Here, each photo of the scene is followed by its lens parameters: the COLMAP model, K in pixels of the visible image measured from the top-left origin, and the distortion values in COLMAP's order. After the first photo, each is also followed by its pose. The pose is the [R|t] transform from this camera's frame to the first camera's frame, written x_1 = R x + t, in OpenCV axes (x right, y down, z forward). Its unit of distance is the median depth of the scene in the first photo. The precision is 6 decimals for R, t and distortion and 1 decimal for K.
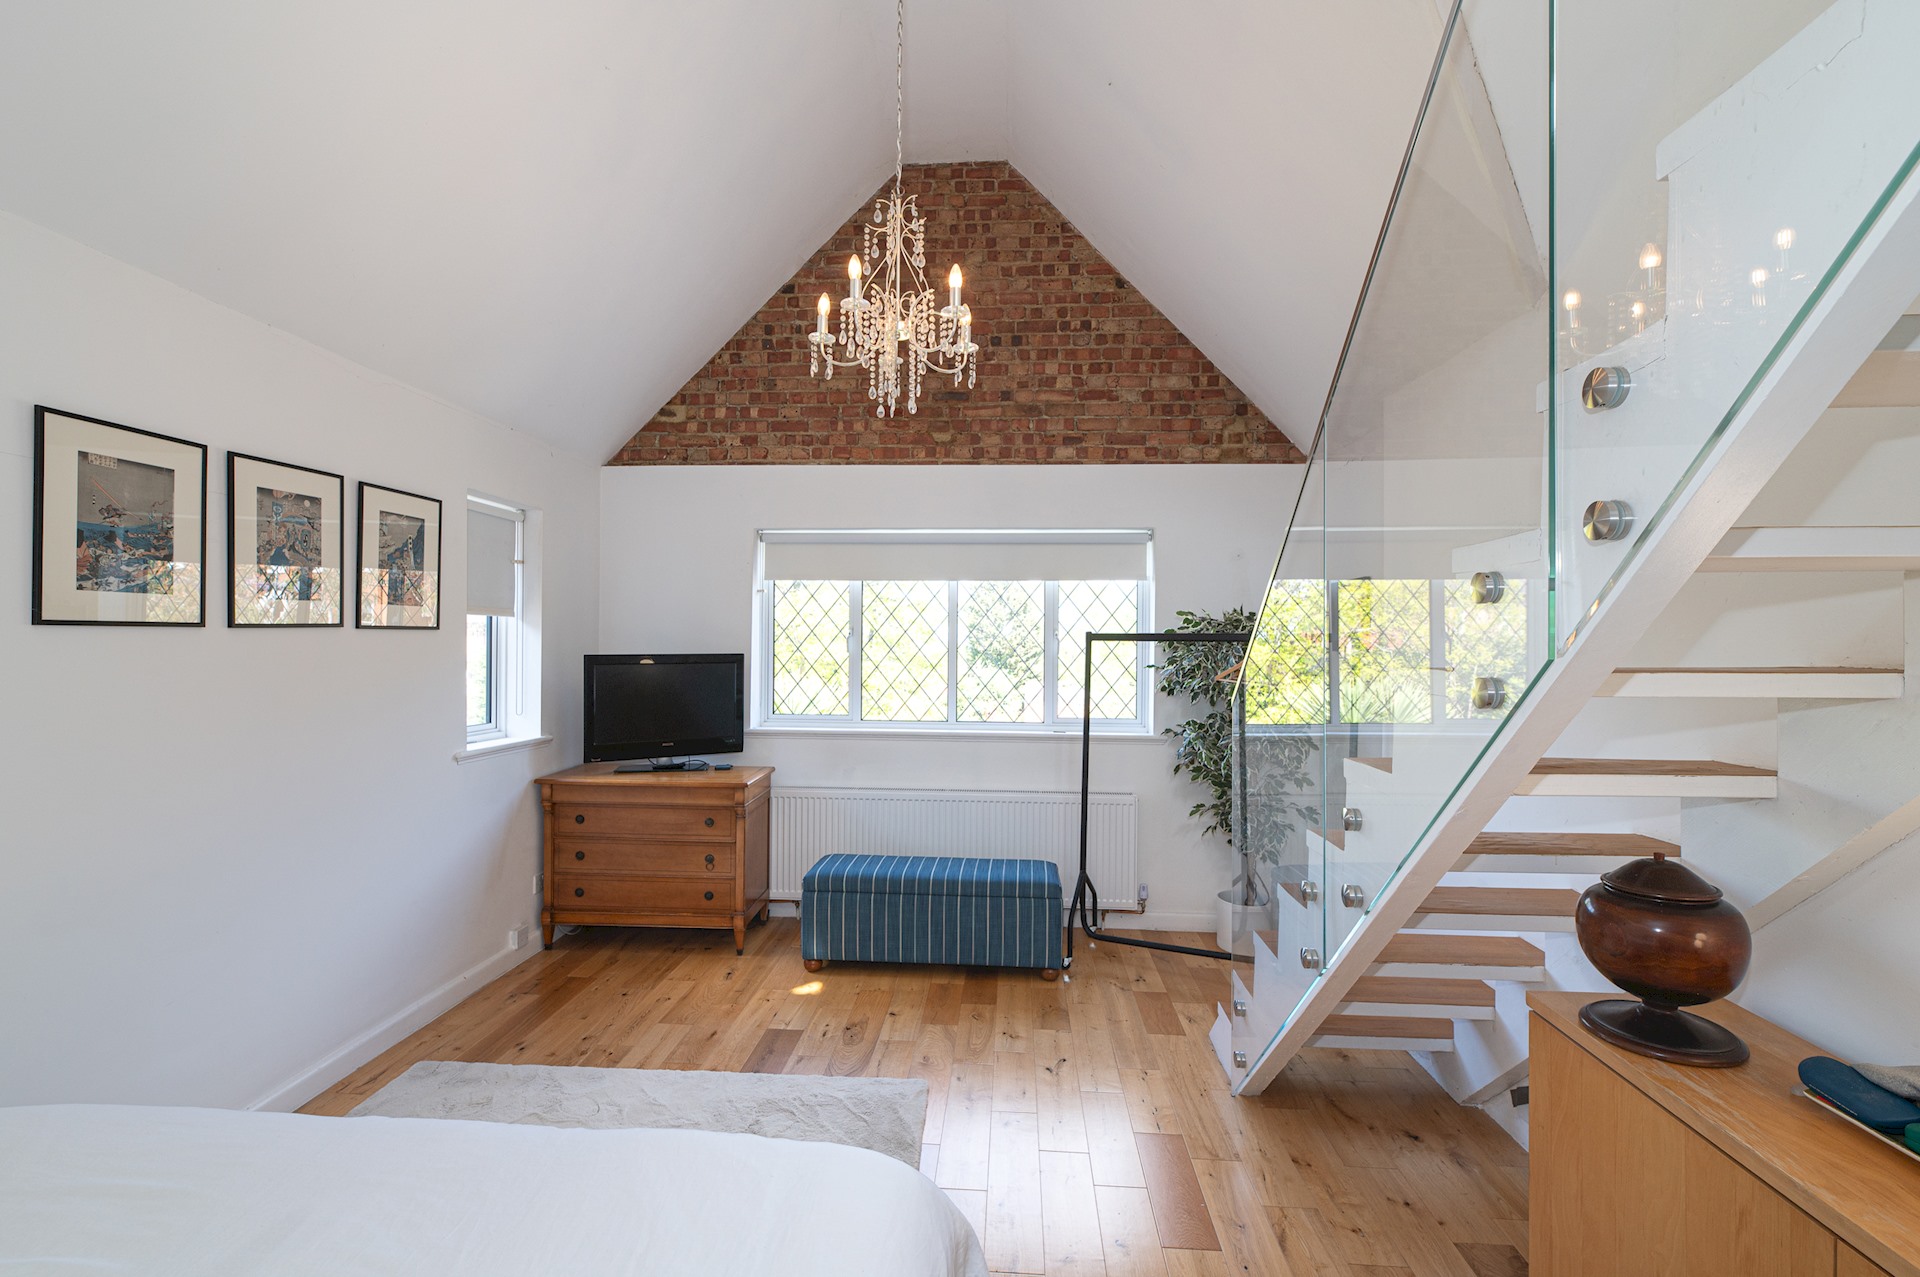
lens RADIAL K [[821.5, 0, 953.7], [0, 821.5, 644.6], [0, 0, 1]] dist [0.000362, 0.000029]
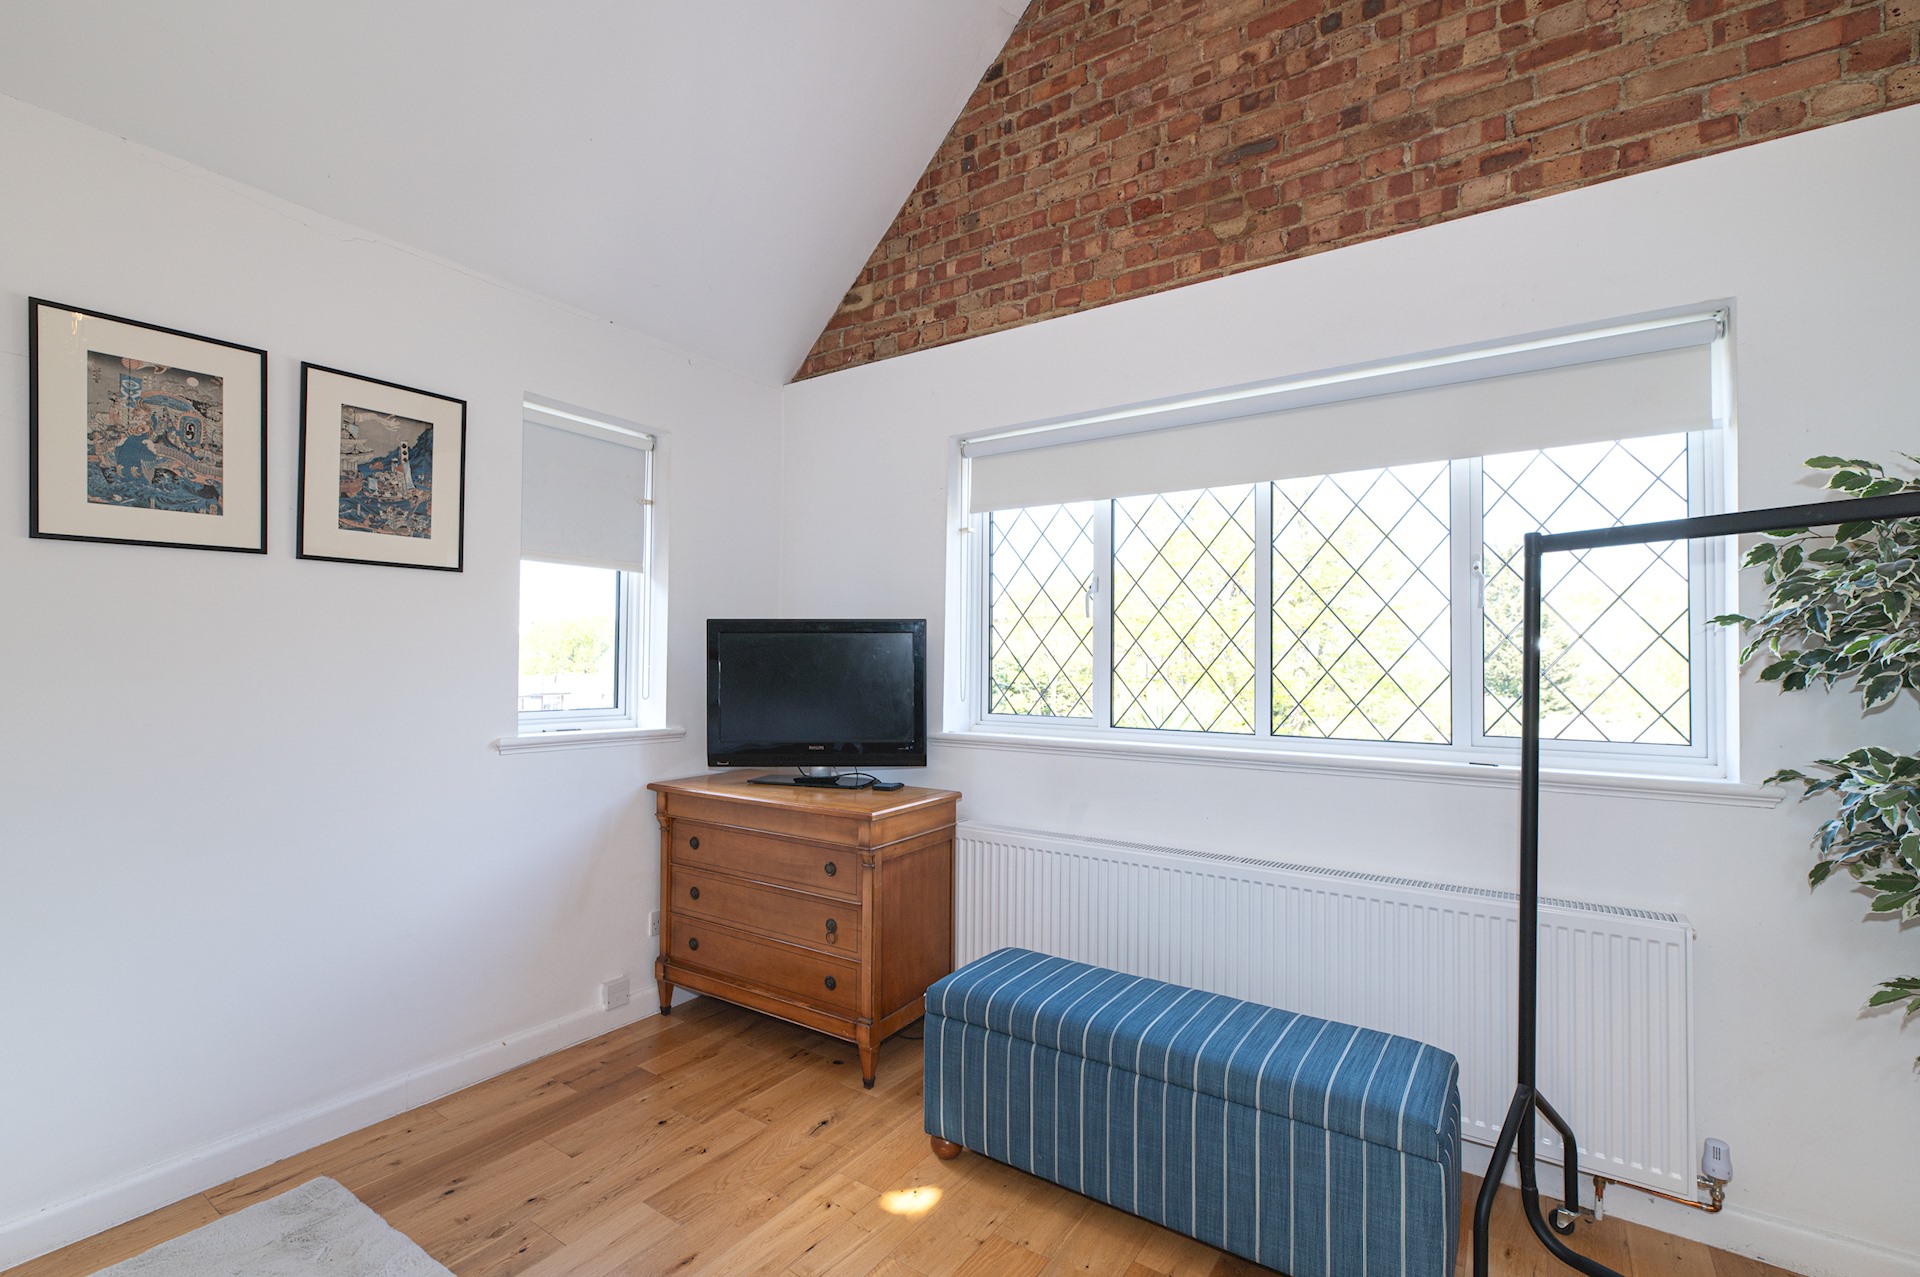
lens RADIAL K [[841.9, 0, 956.8], [0, 841.9, 644.5], [0, 0, 1]] dist [0.000765, -0.000500]
pose [[0.864091, -0.012804, -0.503172, 0.116066], [-0.001816, 0.999591, -0.028555, 0.052809], [0.503332, 0.025588, 0.863714, 0.431032]]
